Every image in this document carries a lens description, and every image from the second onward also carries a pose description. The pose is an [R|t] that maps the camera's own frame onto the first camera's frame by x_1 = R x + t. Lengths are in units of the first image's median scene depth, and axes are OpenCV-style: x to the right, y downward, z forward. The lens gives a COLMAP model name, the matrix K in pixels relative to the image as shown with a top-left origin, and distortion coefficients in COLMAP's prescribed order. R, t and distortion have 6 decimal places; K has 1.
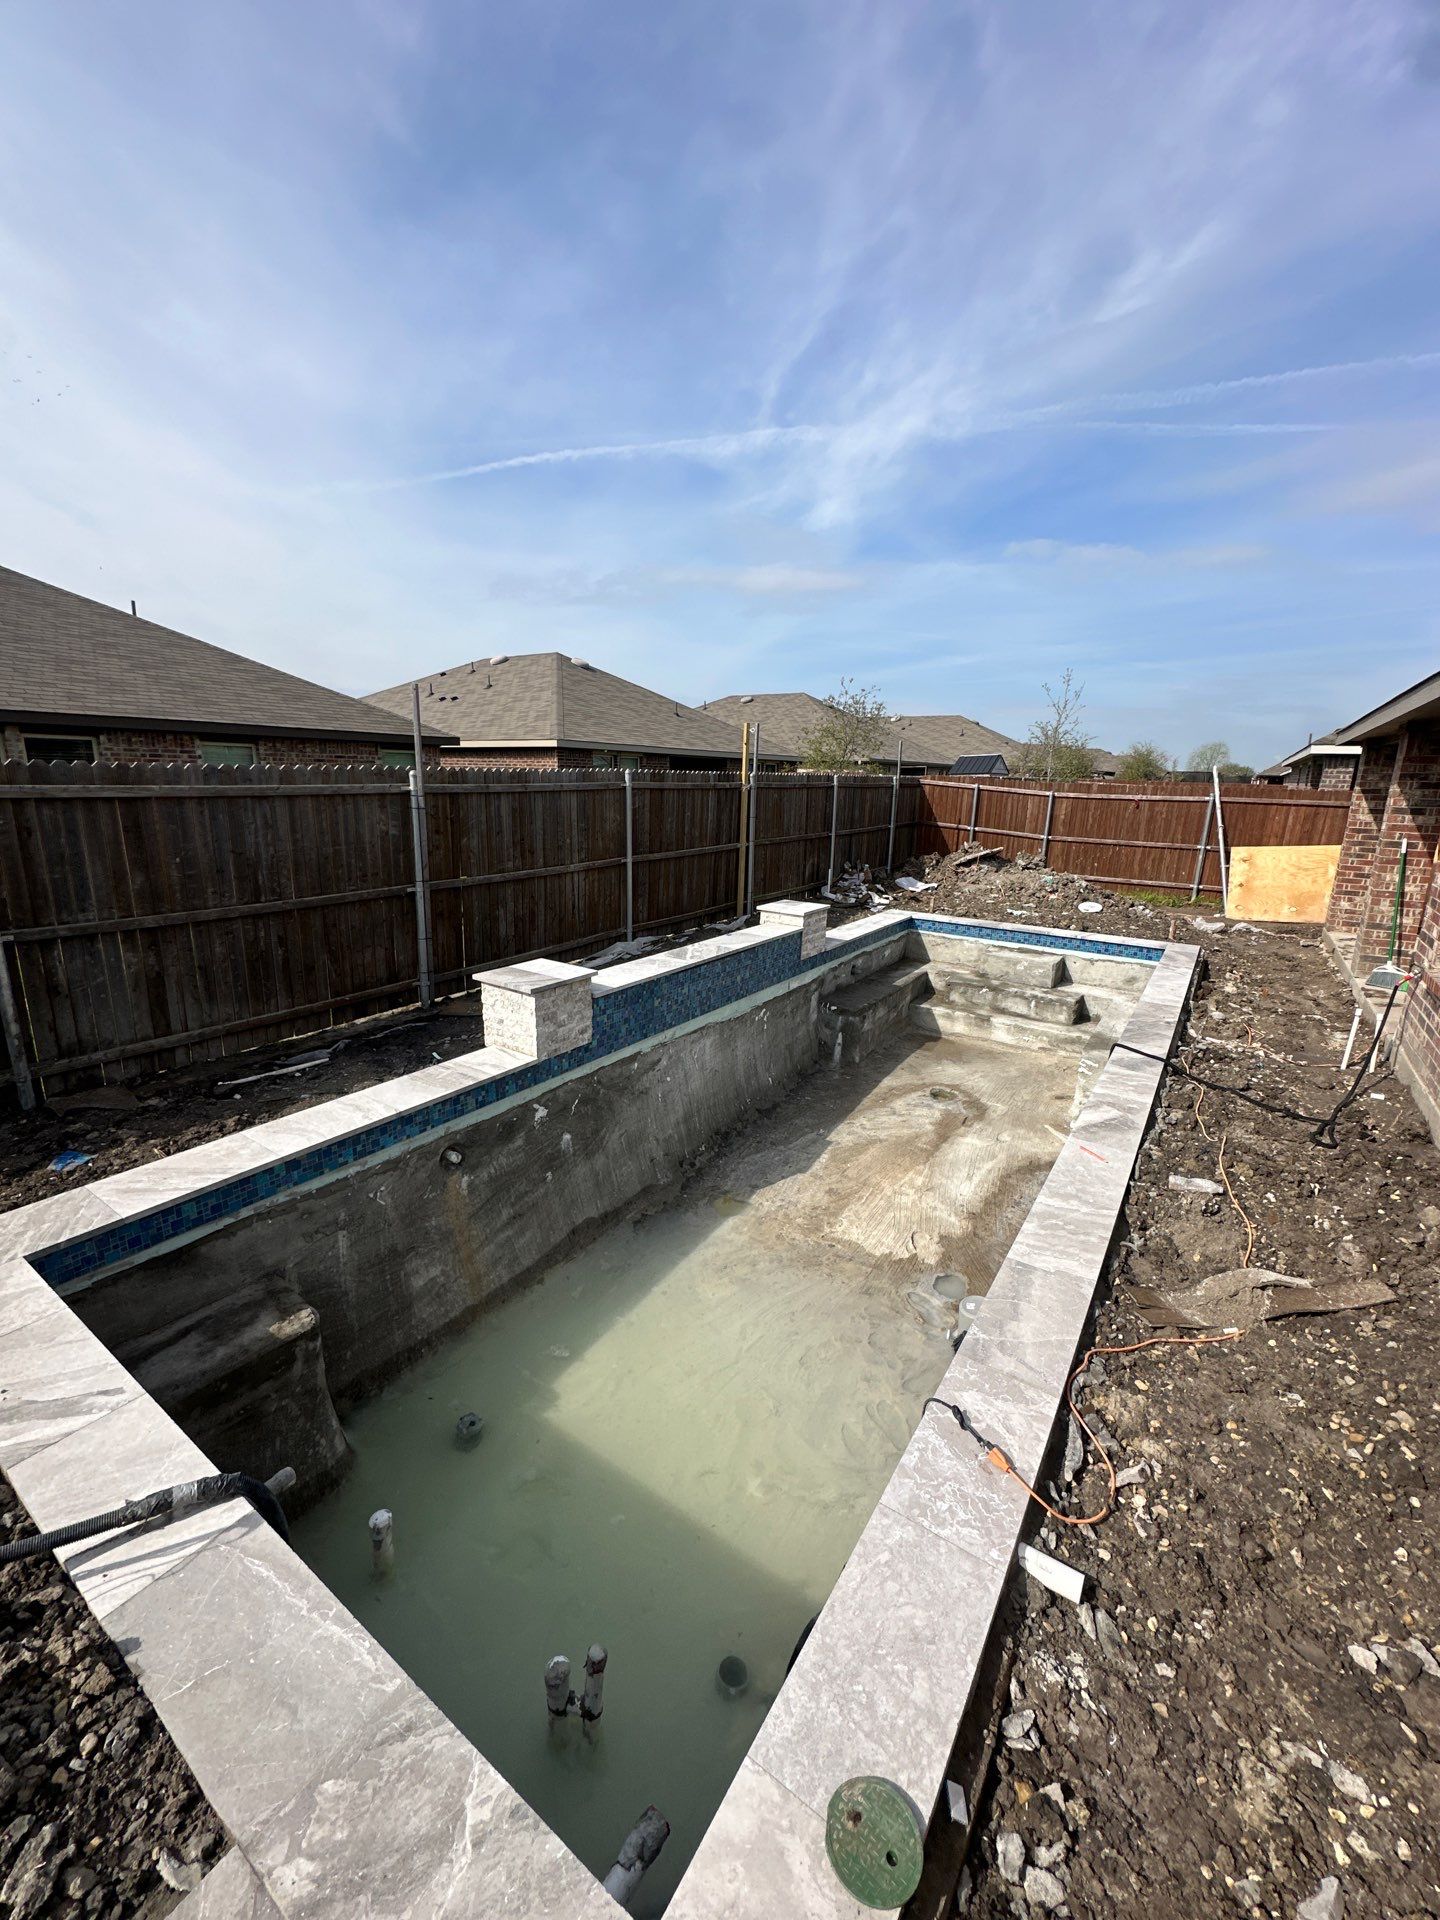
lens RADIAL K [[761.9, 0, 714.0], [0, 761.9, 965.1], [0, 0, 1]] dist [-0.007233, 0.000683]
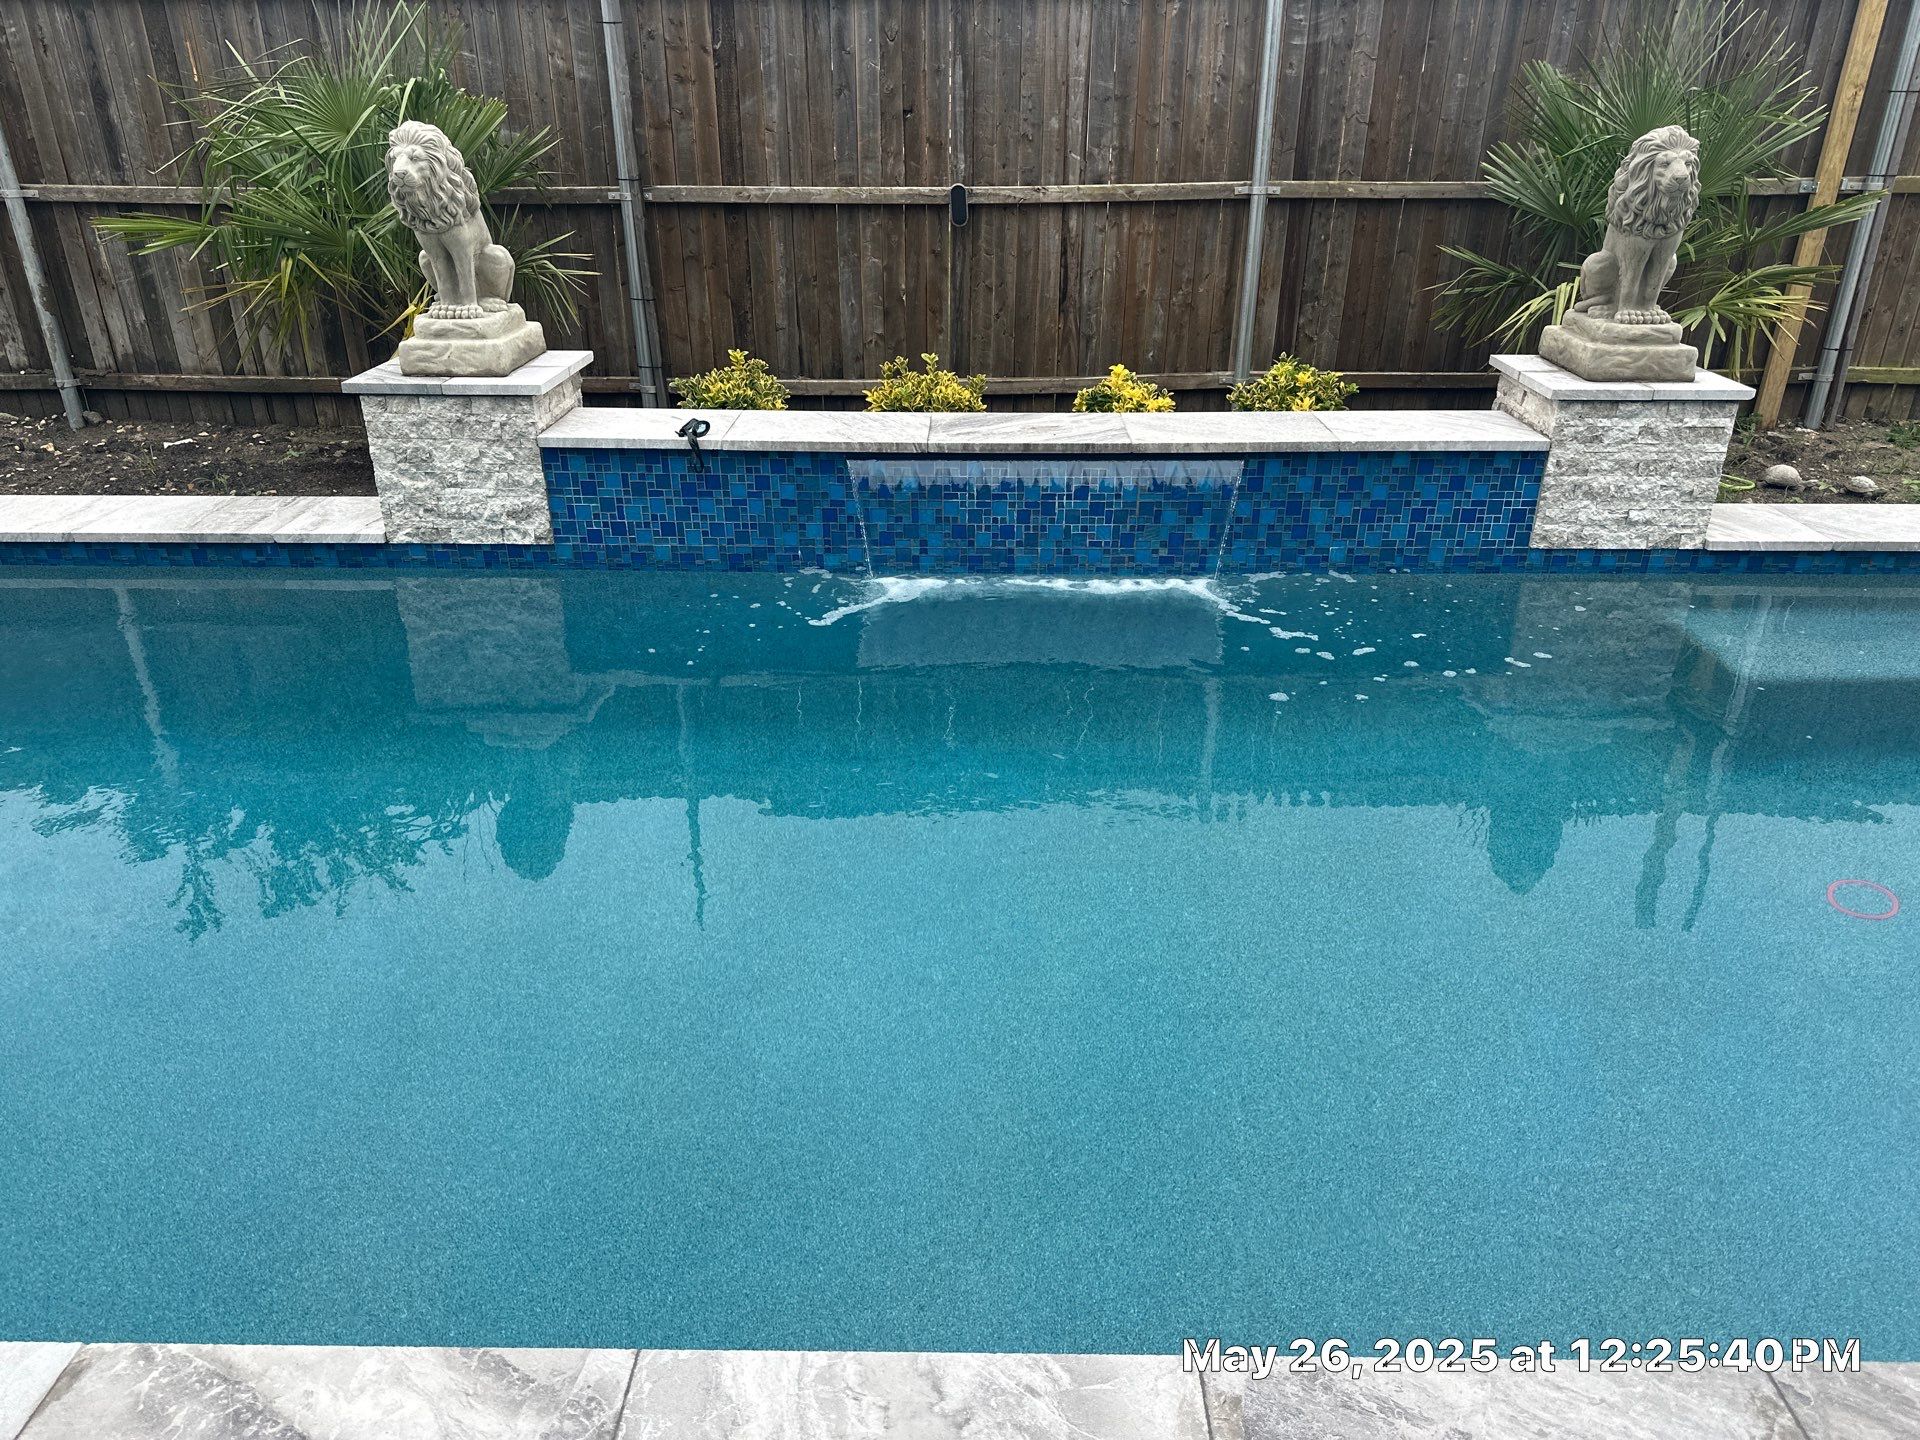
lens RADIAL K [[1325.4, 0, 975.6], [0, 1325.4, 720.7], [0, 0, 1]] dist [0.039653, -0.041360]
pose [[0.555332, 0.340161, -0.758878, 0.453799], [-0.190399, 0.940288, 0.282146, -0.053984], [0.809539, -0.012195, 0.586939, 0.536362]]
